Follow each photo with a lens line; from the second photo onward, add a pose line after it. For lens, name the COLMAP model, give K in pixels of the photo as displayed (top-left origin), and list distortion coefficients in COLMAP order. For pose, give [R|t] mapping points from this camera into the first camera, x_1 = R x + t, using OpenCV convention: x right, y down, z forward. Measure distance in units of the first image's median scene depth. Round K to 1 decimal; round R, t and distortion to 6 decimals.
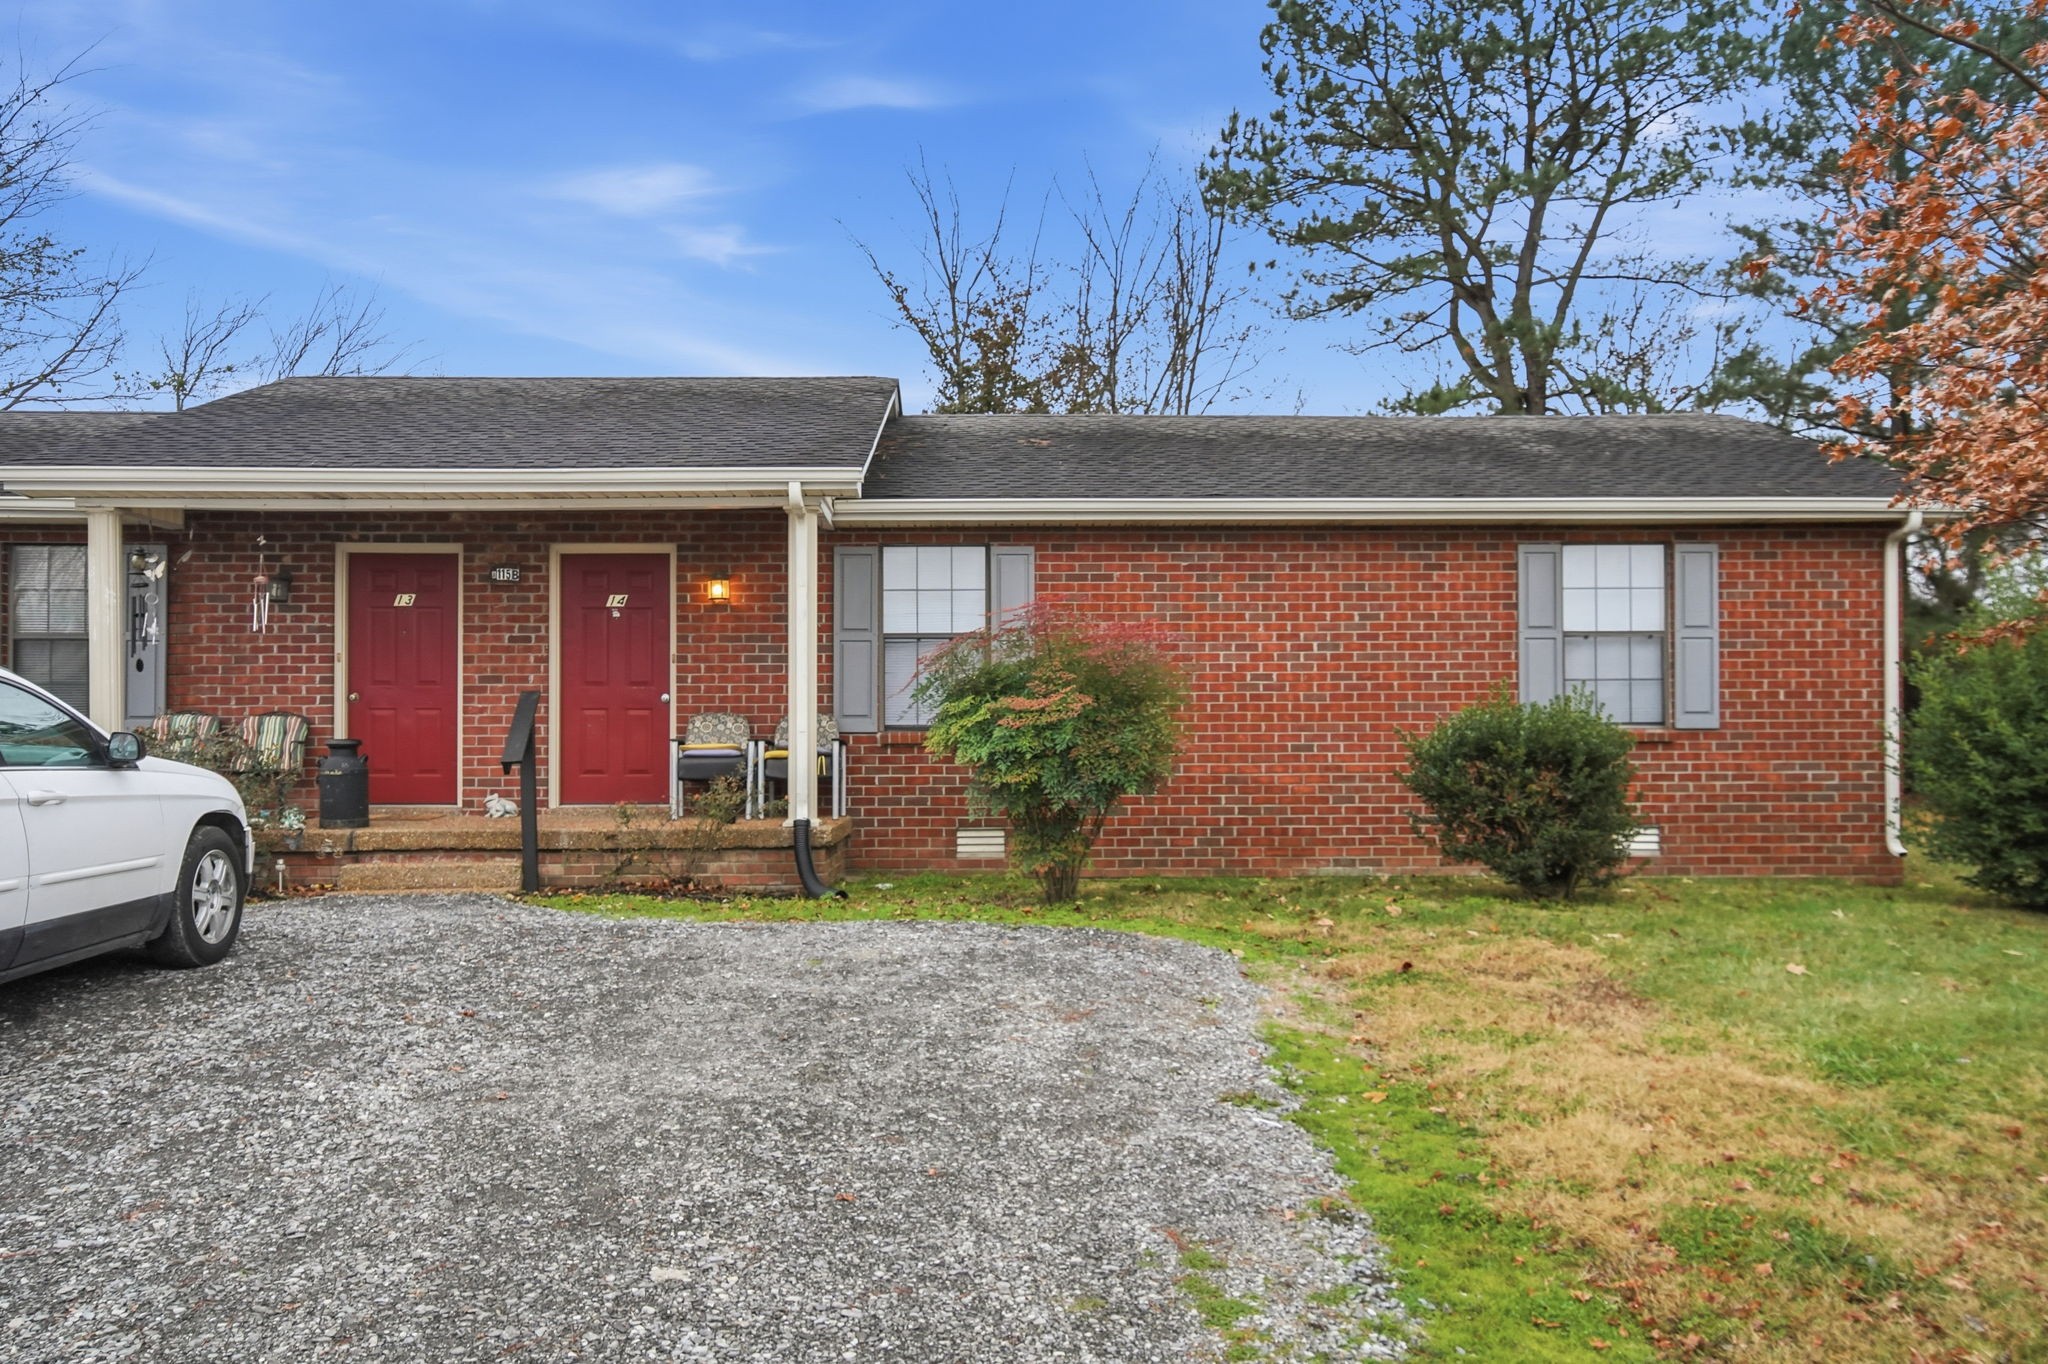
lens RADIAL K [[1597.7, 0, 1004.2], [0, 1597.7, 704.8], [0, 0, 1]] dist [0.000303, 0.069448]
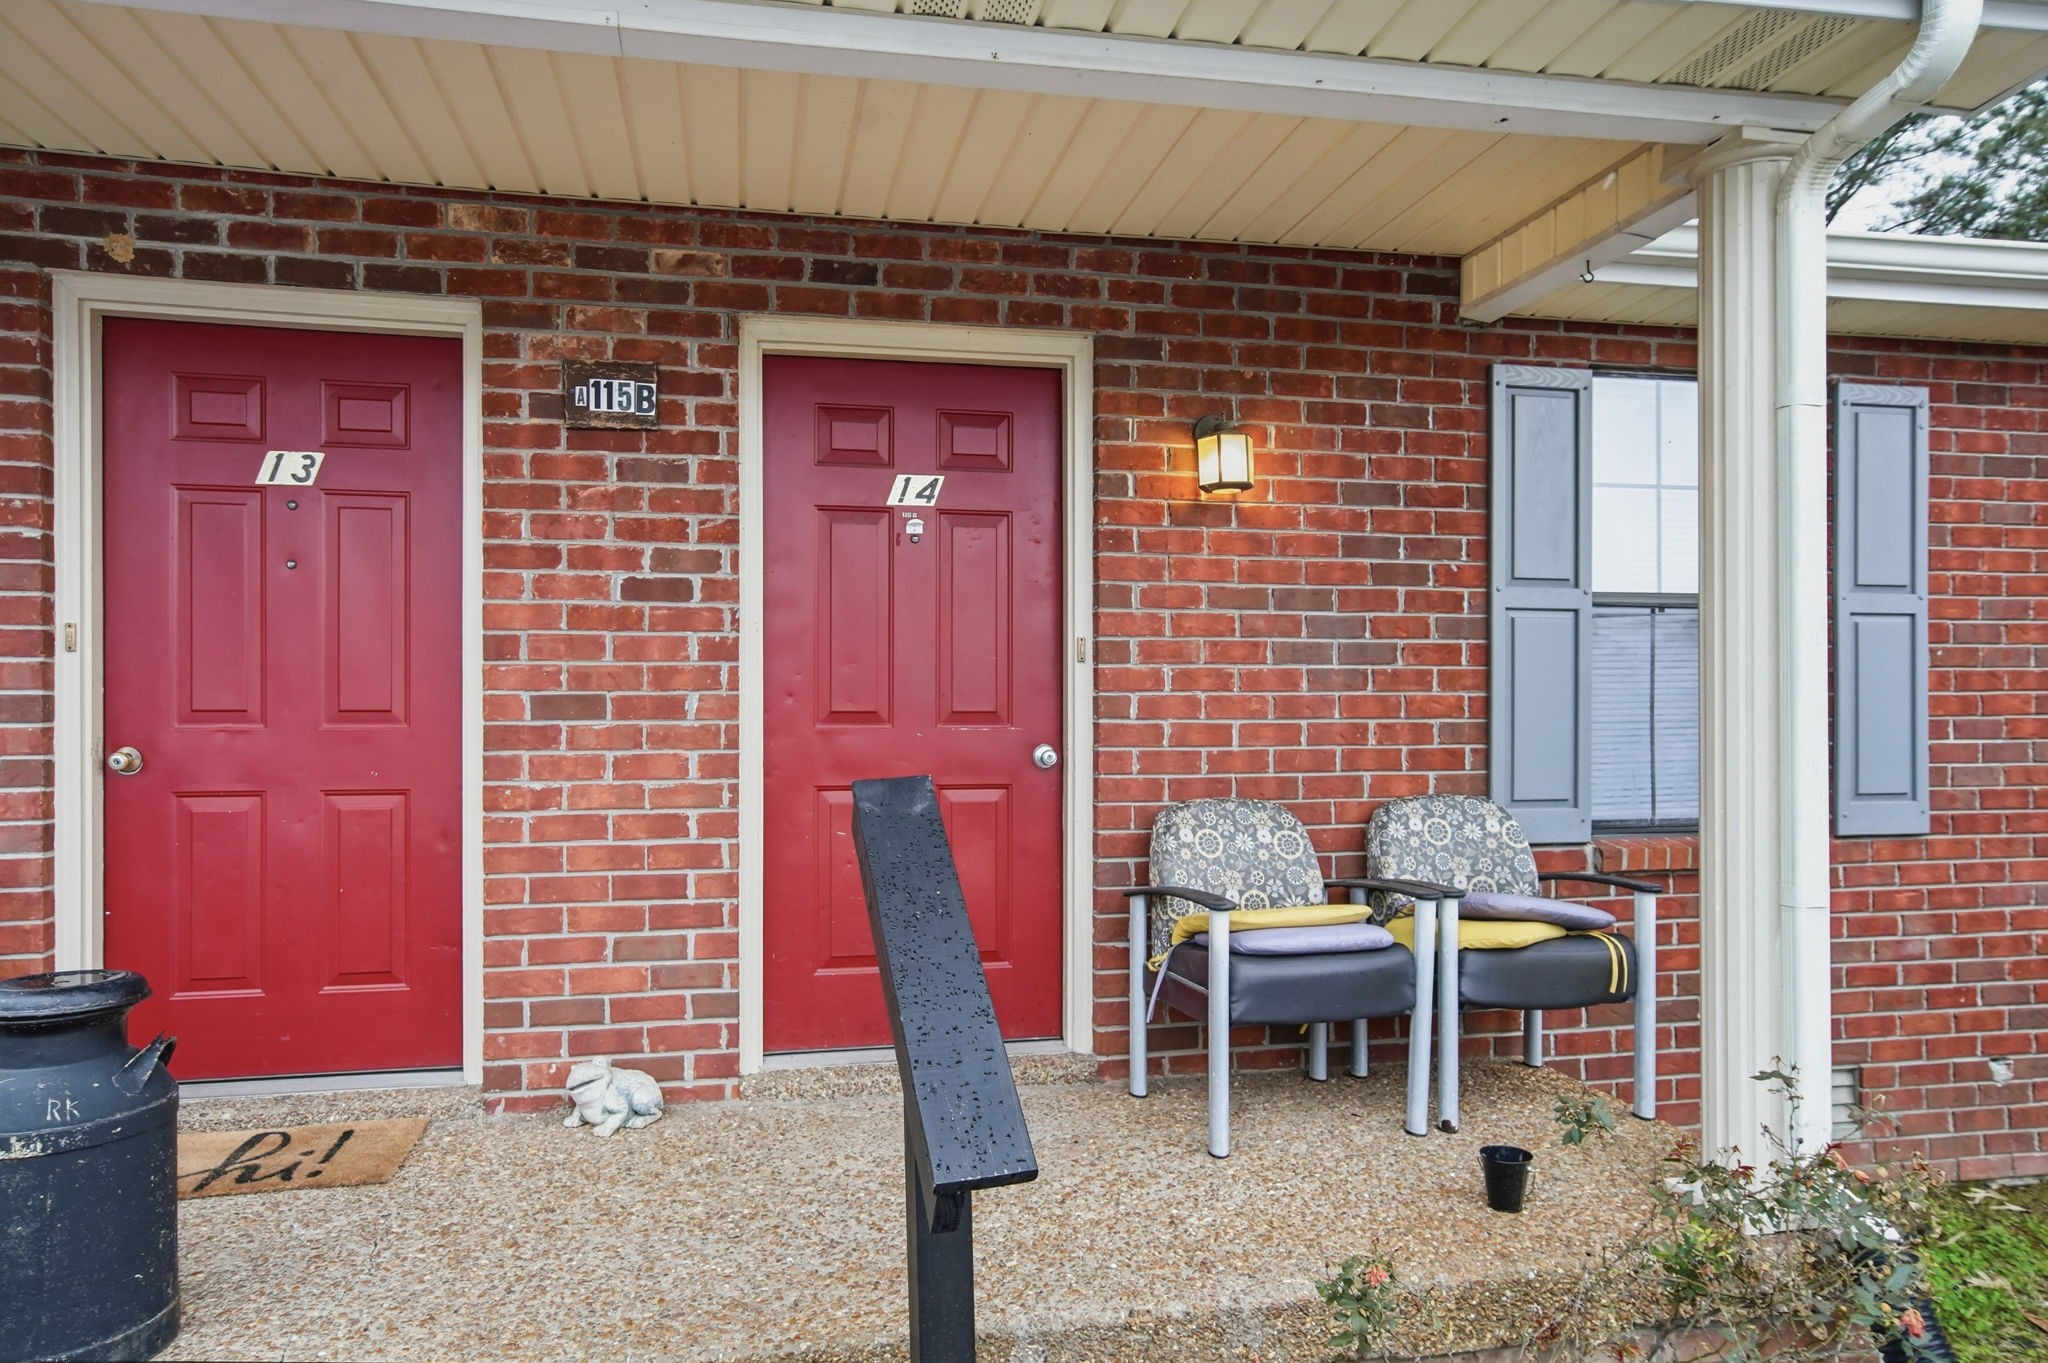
lens RADIAL K [[1347.6, 0, 1025.3], [0, 1347.6, 707.7], [0, 0, 1]] dist [-0.034133, 0.054306]
pose [[0.981760, 0.001288, 0.190119, -0.278207], [-0.004612, 0.999844, 0.017044, -0.020849], [-0.190068, -0.017610, 0.981613, 0.697904]]
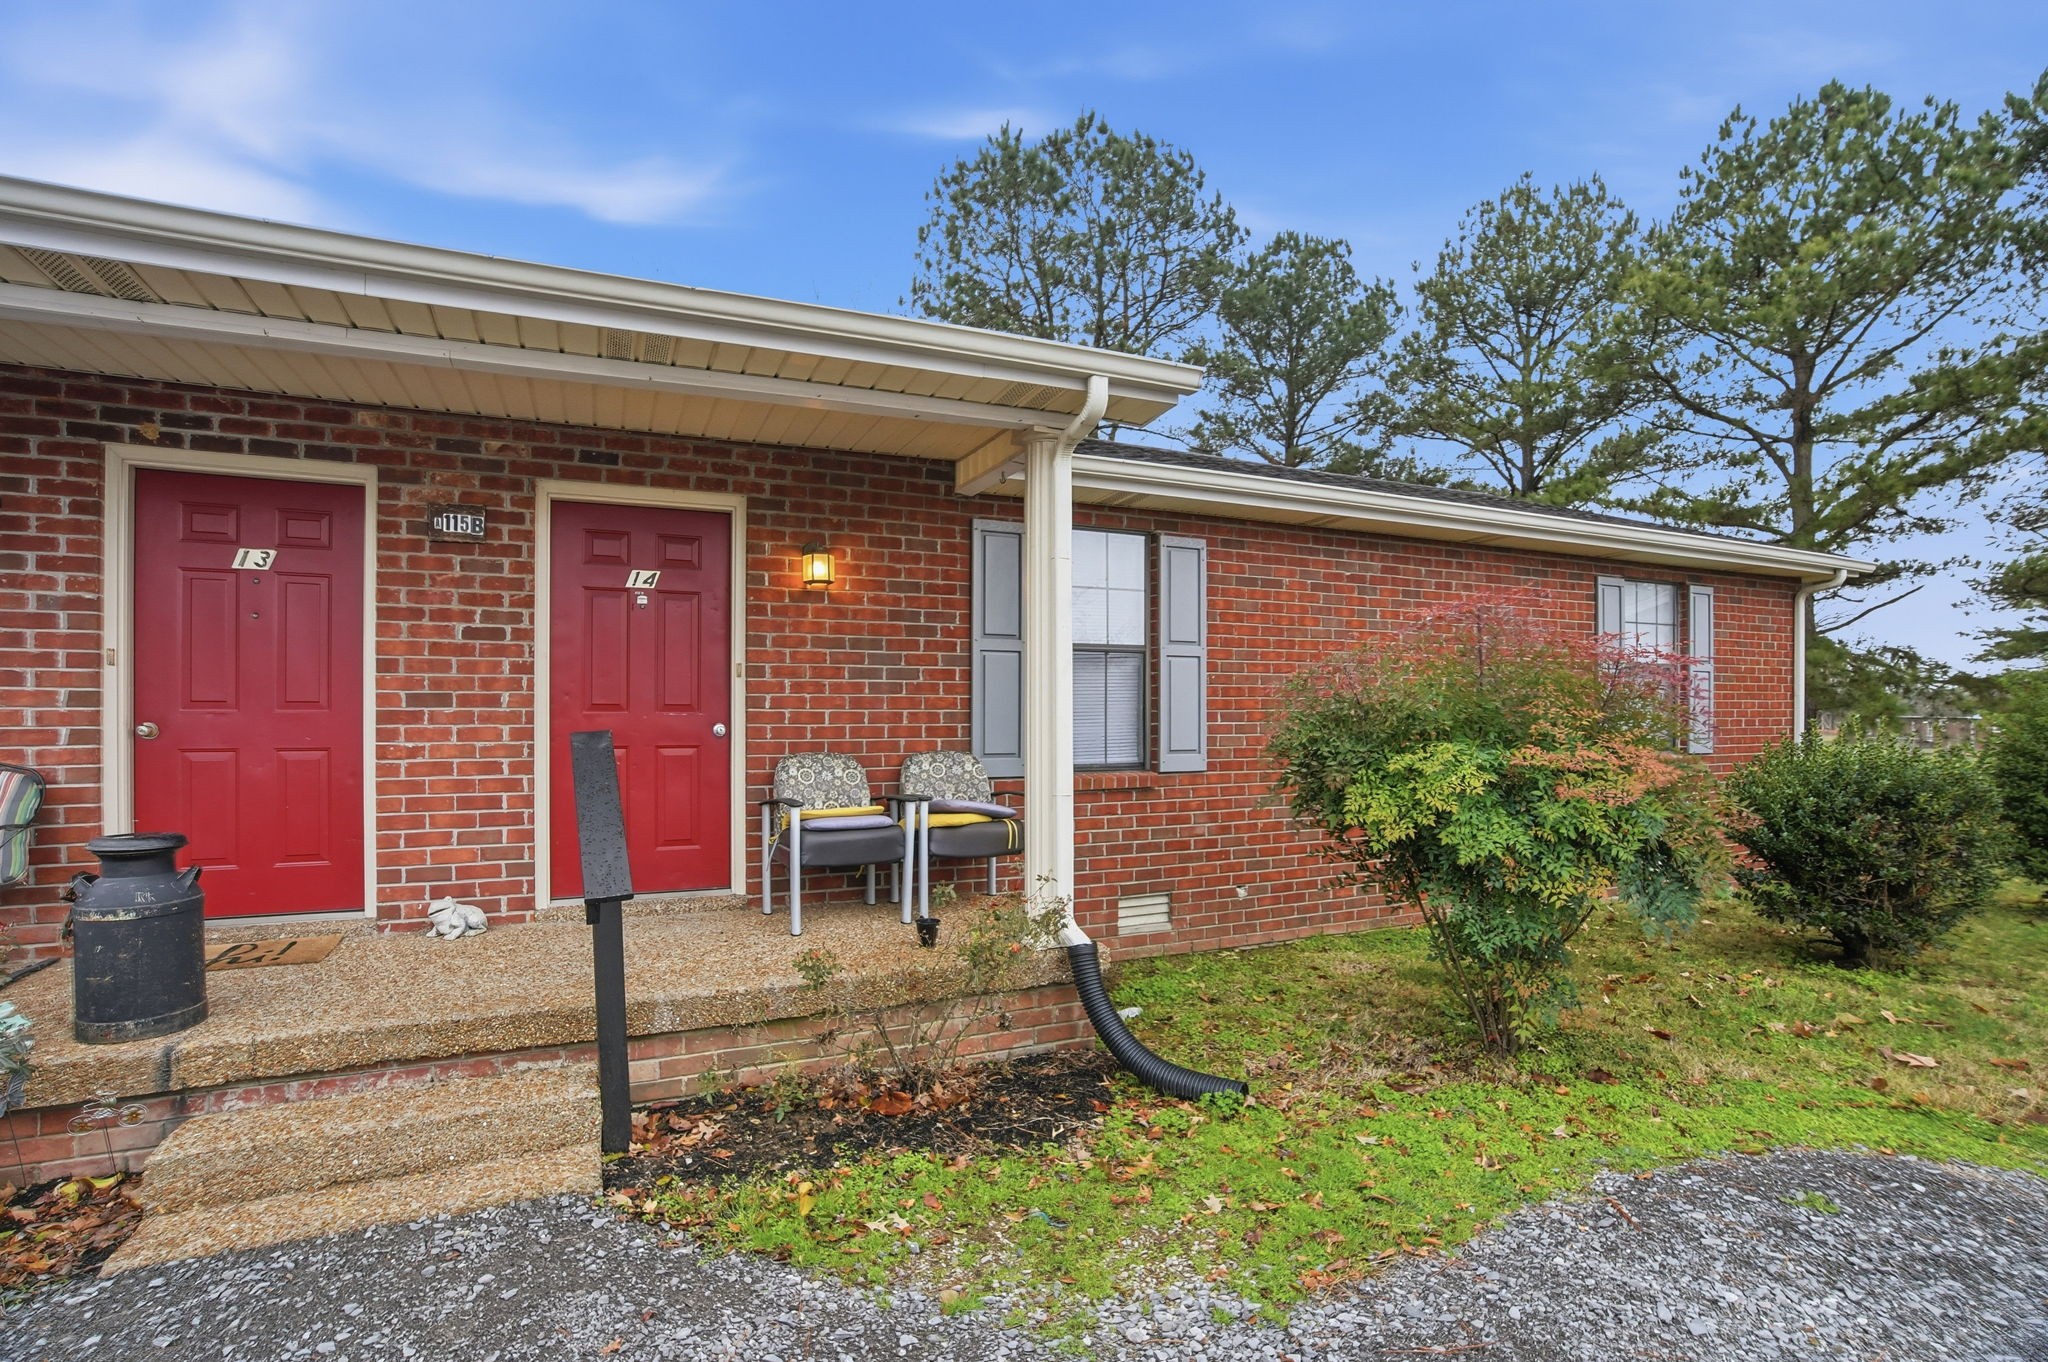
lens RADIAL K [[968.4, 0, 1025.0], [0, 968.4, 713.7], [0, 0, 1]] dist [-0.064371, 0.024057]
pose [[0.918960, 0.003202, 0.394338, -0.254997], [-0.009921, 0.999838, 0.015002, -0.018093], [-0.394226, -0.017699, 0.918843, 0.587327]]
